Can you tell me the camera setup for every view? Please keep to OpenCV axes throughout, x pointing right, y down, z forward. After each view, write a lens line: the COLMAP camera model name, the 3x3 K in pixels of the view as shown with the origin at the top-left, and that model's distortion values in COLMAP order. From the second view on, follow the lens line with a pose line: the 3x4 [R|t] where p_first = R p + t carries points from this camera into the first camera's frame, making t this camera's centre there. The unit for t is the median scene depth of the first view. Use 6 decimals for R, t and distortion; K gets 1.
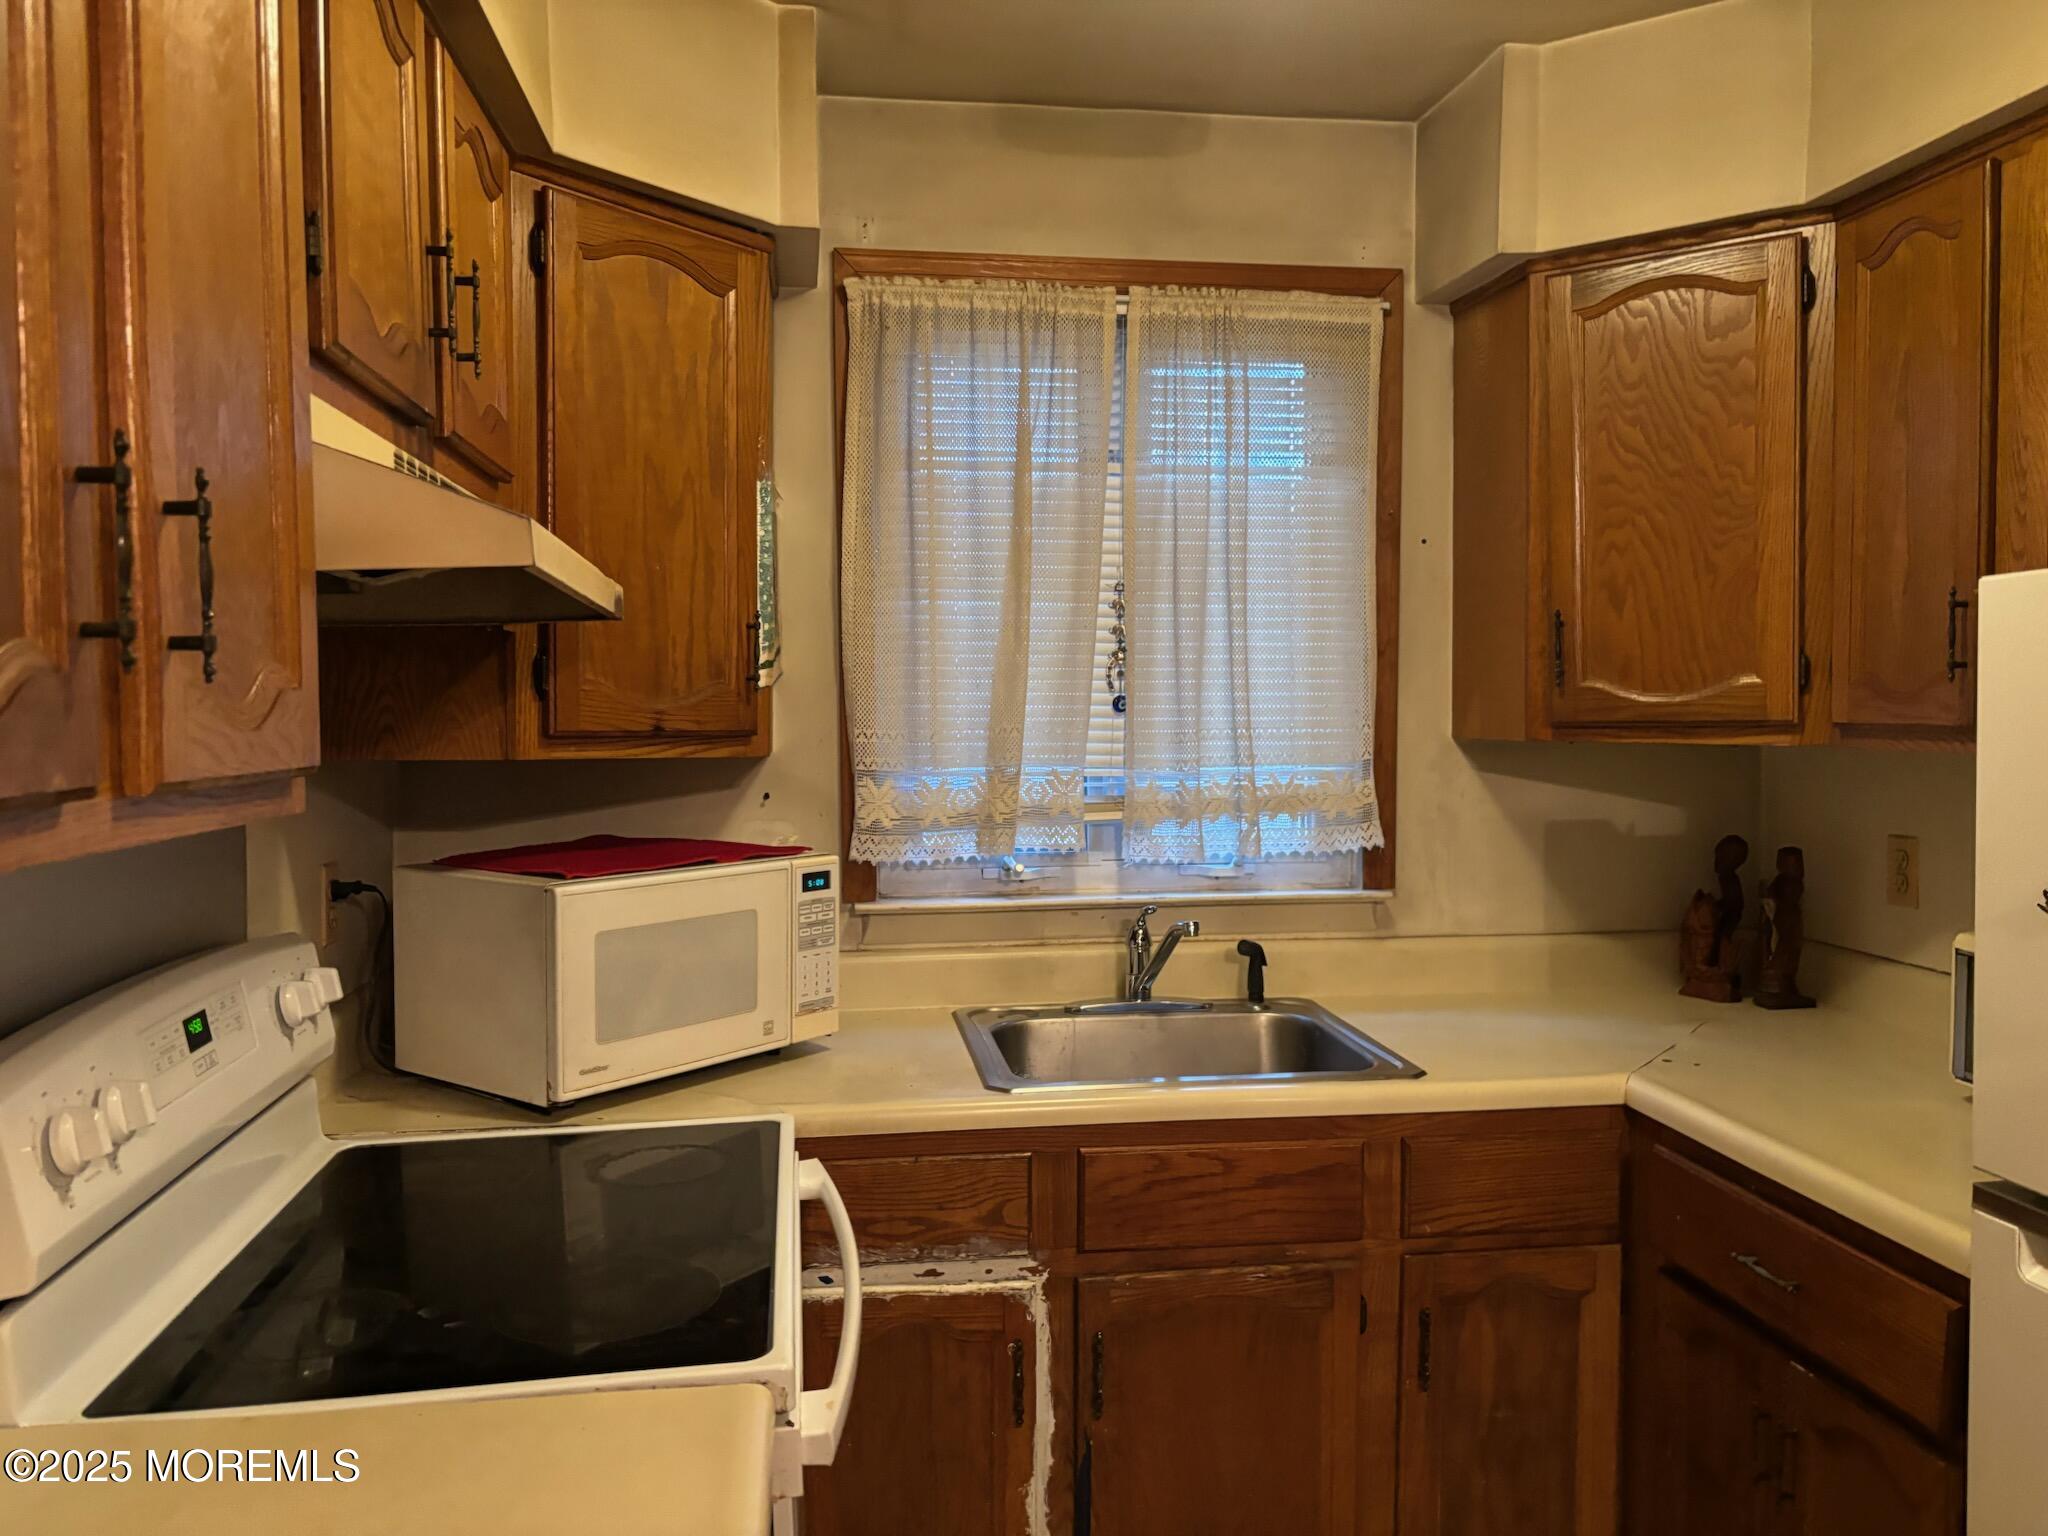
lens RADIAL K [[1548.9, 0, 1039.0], [0, 1548.9, 776.6], [0, 0, 1]] dist [0.052882, -0.067198]
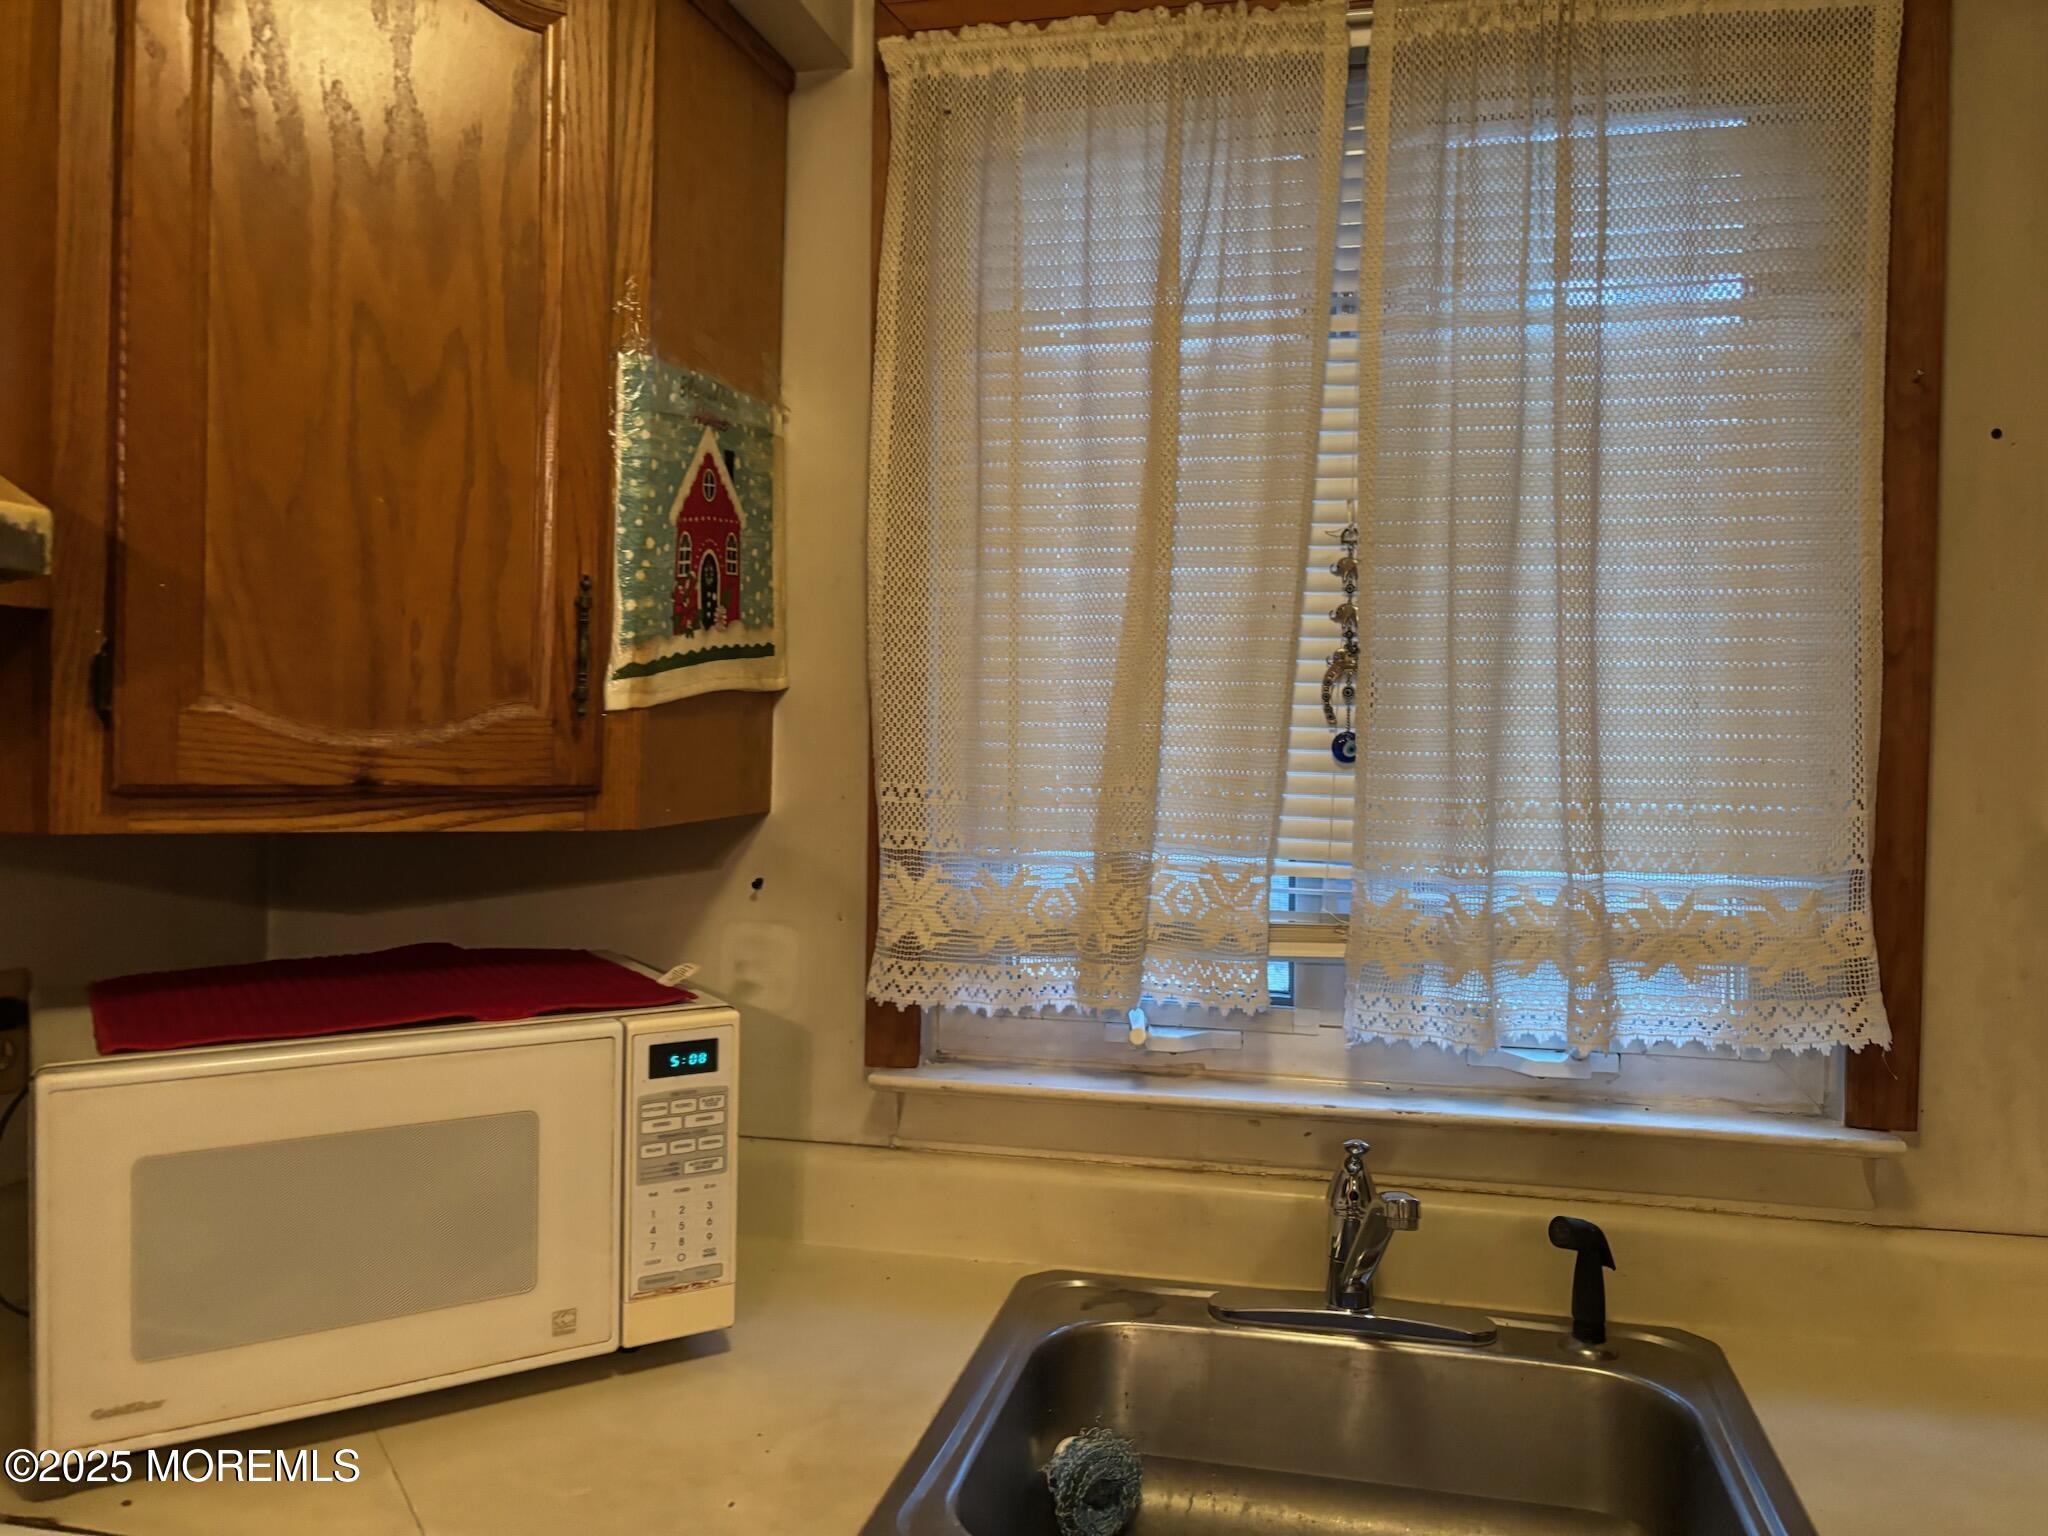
lens RADIAL K [[1548.9, 0, 1019.3], [0, 1548.9, 752.3], [0, 0, 1]] dist [0.052882, -0.067198]
pose [[0.931479, 0.023051, -0.363065, 0.151834], [-0.033555, 0.999180, -0.022649, -0.030343], [0.362245, 0.033279, 0.931488, 0.459741]]
